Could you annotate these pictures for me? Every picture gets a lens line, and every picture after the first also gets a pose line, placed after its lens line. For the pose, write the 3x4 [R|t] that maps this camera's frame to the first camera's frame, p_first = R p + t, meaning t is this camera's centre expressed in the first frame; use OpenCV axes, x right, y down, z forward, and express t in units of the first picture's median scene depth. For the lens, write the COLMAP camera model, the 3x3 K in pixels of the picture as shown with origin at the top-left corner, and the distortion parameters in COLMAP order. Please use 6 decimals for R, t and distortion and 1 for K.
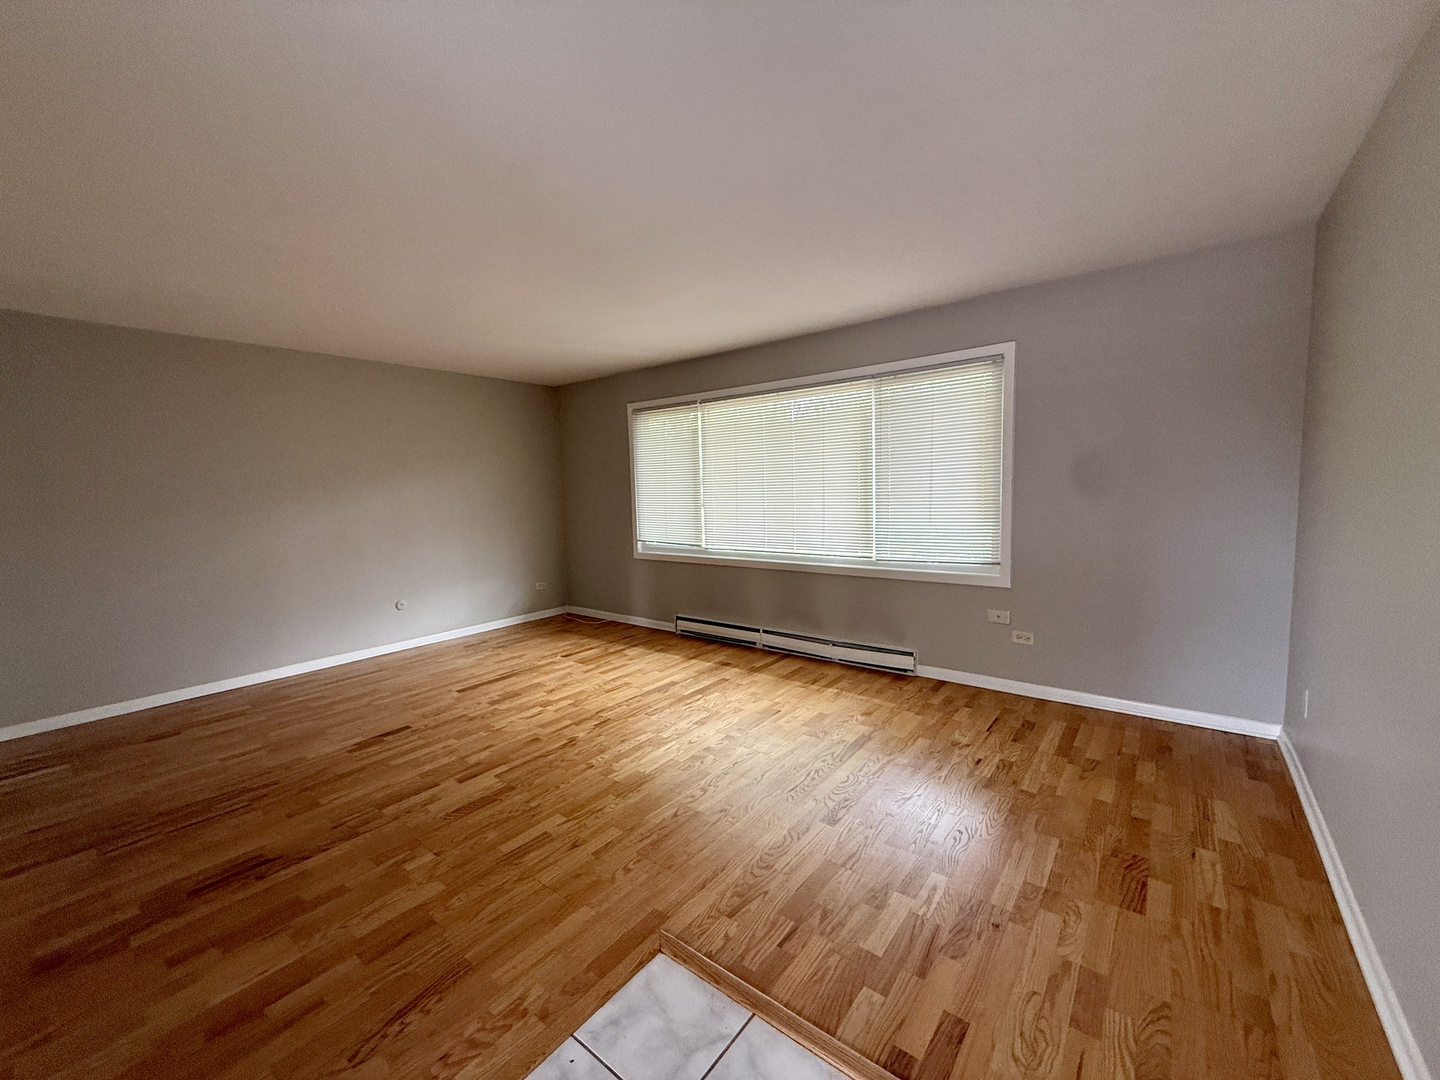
lens RADIAL K [[574.6, 0, 715.9], [0, 574.6, 542.9], [0, 0, 1]] dist [-0.001404, -0.000053]
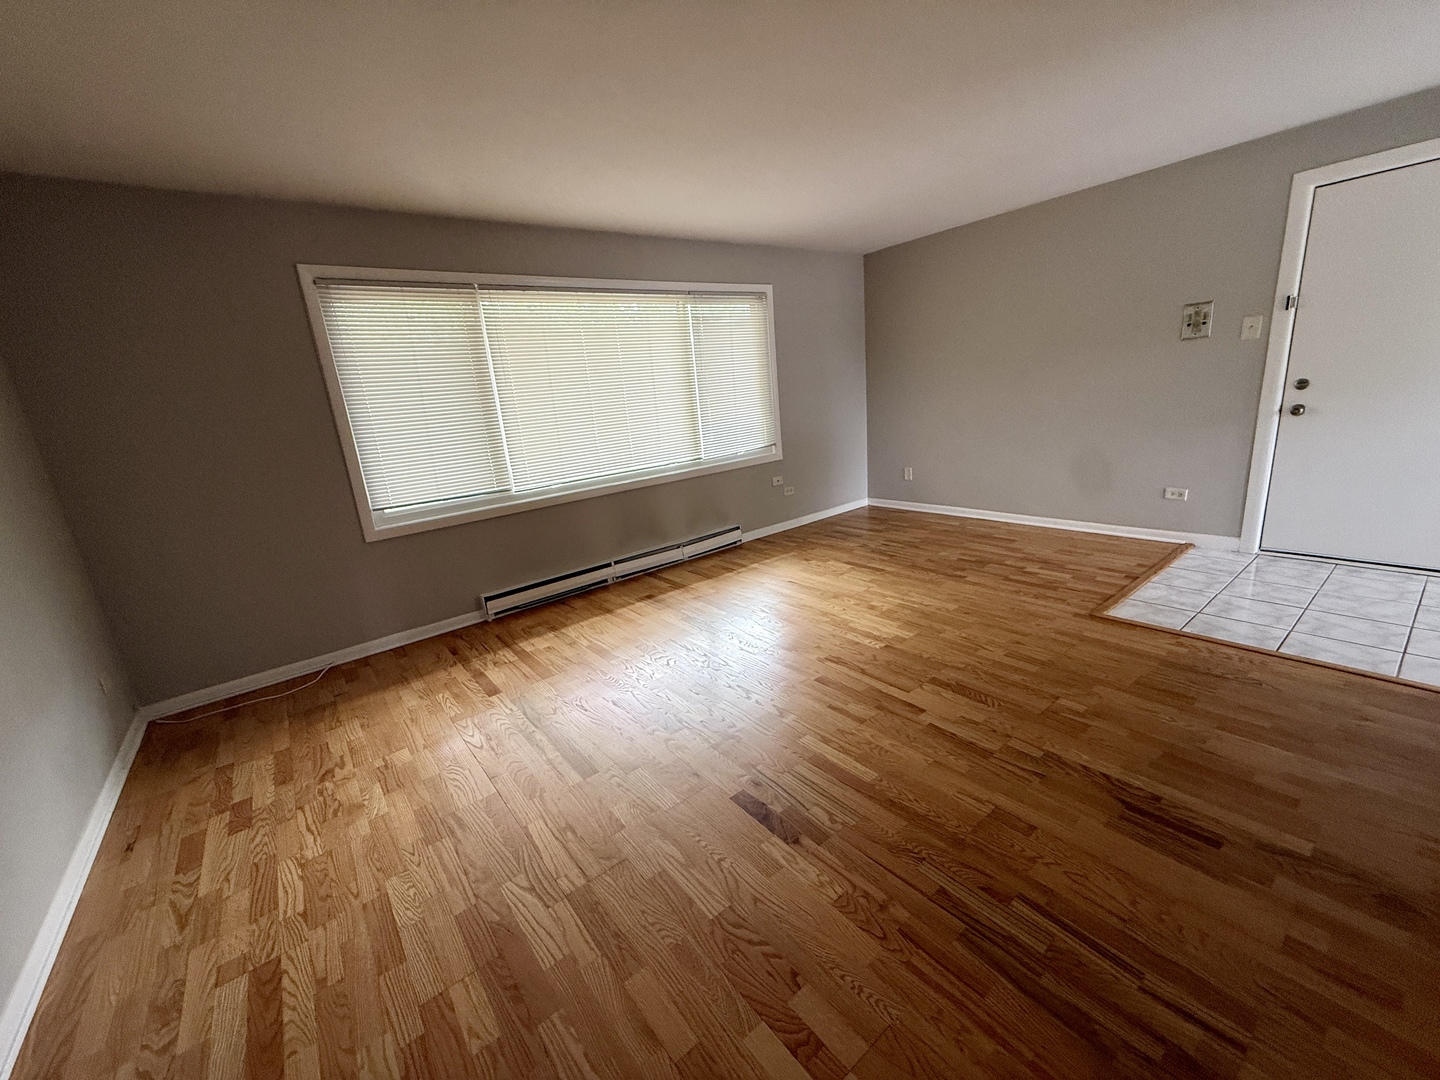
lens RADIAL K [[574.6, 0, 715.9], [0, 574.6, 542.9], [0, 0, 1]] dist [-0.001404, -0.000053]
pose [[0.236105, -0.244561, 0.940449, -0.872160], [0.177703, 0.962357, 0.205645, -0.043869], [-0.955341, 0.118567, 0.270677, 0.706590]]
